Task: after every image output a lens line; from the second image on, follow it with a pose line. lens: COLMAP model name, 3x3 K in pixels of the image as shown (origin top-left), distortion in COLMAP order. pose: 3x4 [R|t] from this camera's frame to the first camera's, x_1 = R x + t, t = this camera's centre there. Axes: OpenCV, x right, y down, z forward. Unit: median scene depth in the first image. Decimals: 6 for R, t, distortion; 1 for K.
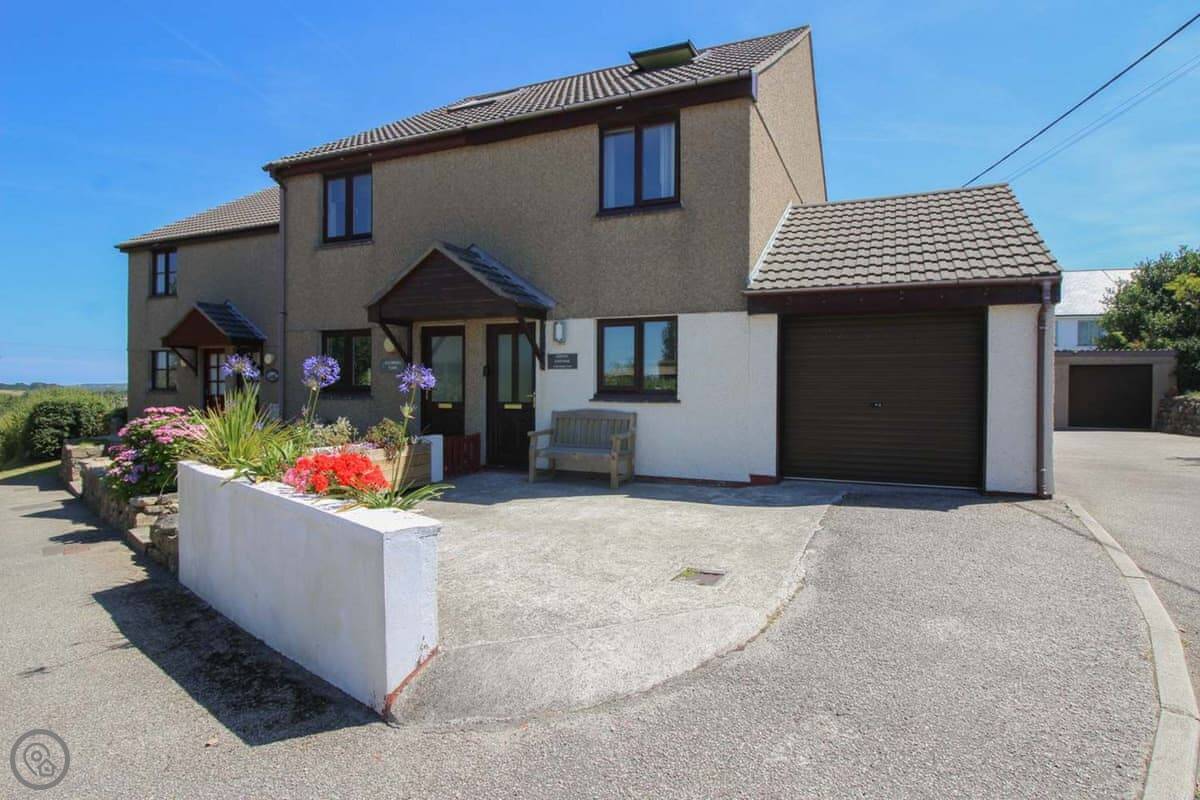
lens RADIAL K [[608.2, 0, 642.6], [0, 608.2, 394.5], [0, 0, 1]] dist [-0.000170, -0.008748]
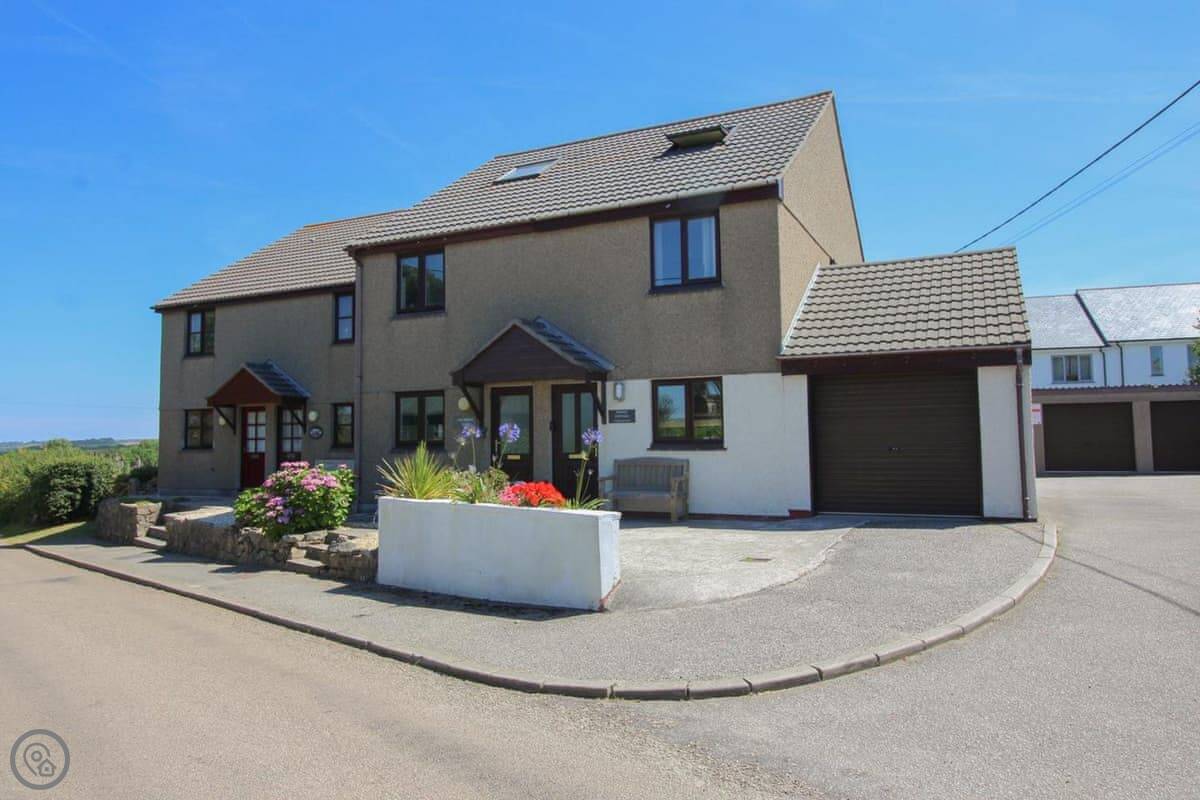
lens RADIAL K [[755.2, 0, 605.1], [0, 755.2, 389.1], [0, 0, 1]] dist [0.007065, -0.000050]
pose [[0.997641, -0.024111, -0.064271, -0.074119], [0.019399, 0.997146, -0.072968, -0.001767], [0.065847, 0.071549, 0.995261, -0.467976]]
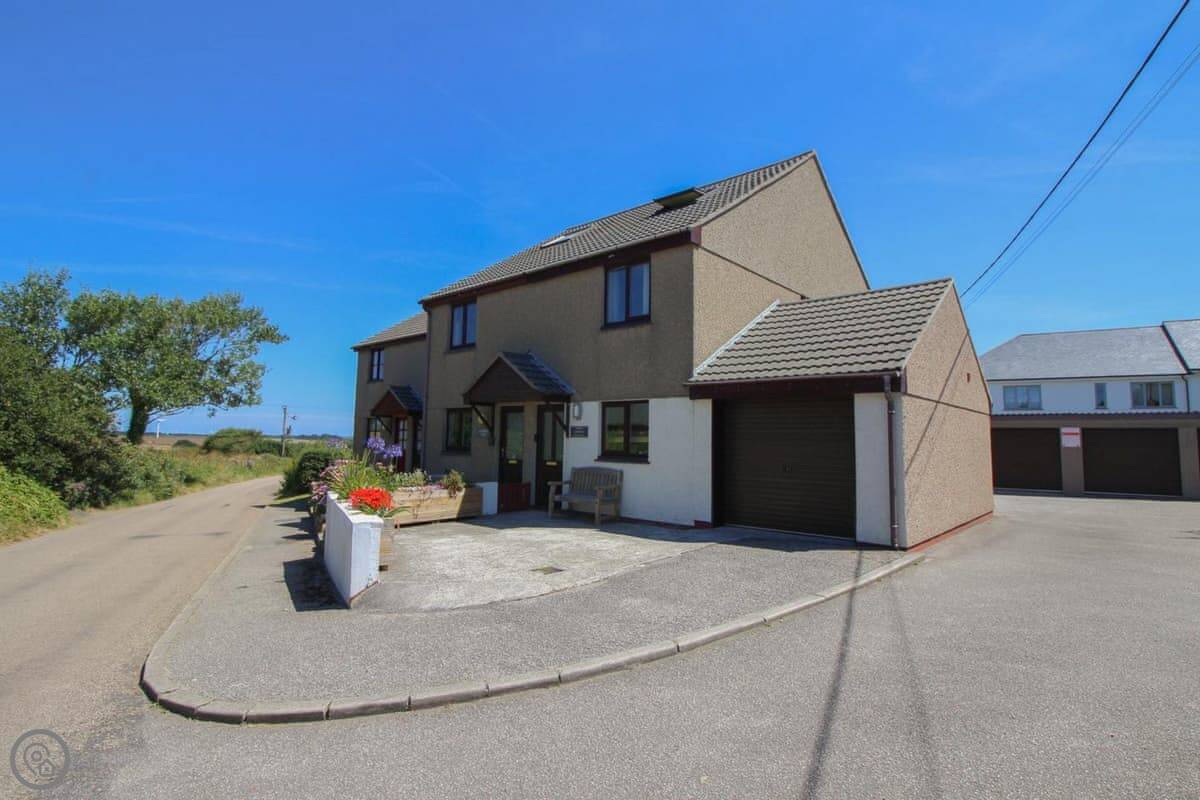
lens RADIAL K [[565.1, 0, 602.5], [0, 565.1, 390.2], [0, 0, 1]] dist [-0.001355, -0.011478]
pose [[0.947271, -0.019613, -0.319834, 0.355594], [-0.013747, 0.994718, -0.101716, -0.019712], [0.320140, 0.100750, 0.941998, -0.228775]]
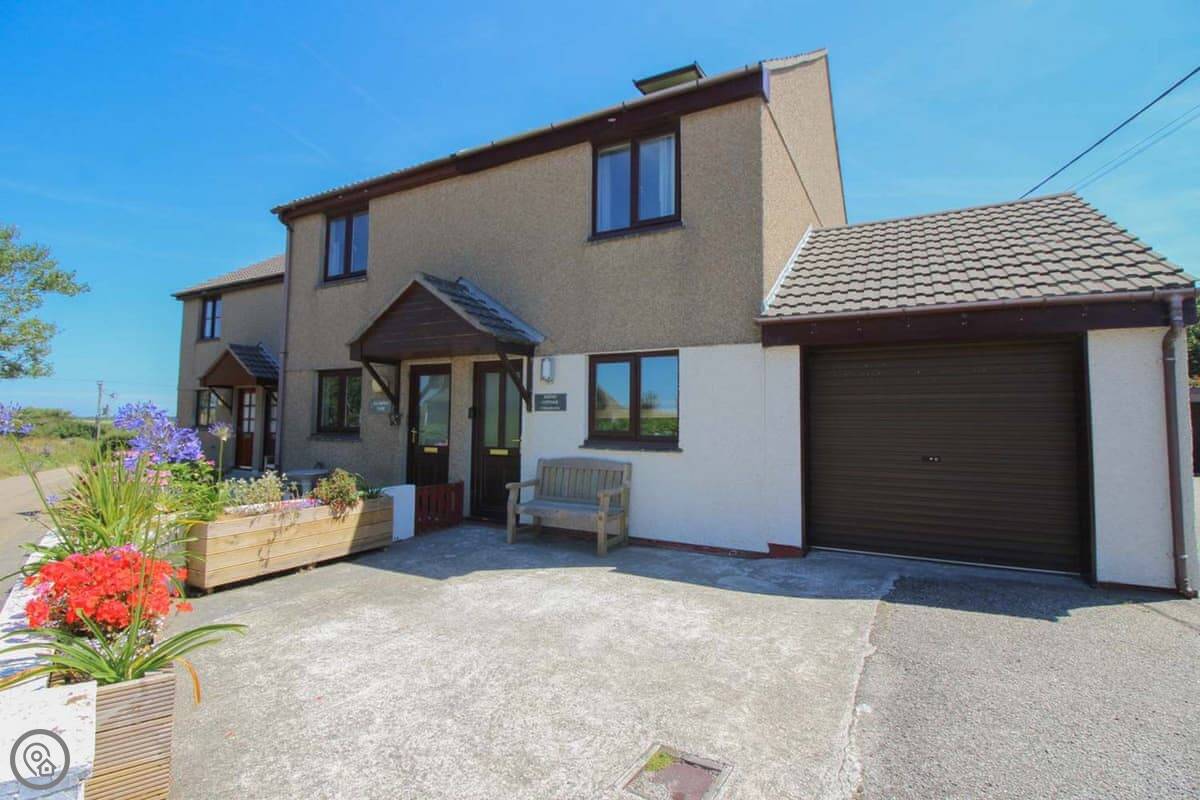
lens RADIAL K [[565.1, 0, 606.8], [0, 565.1, 385.8], [0, 0, 1]] dist [-0.001355, -0.011478]
pose [[0.994302, -0.003294, -0.106549, 0.040289], [-0.004842, 0.997096, -0.076005, -0.017400], [0.106490, 0.076087, 0.991398, 0.199763]]
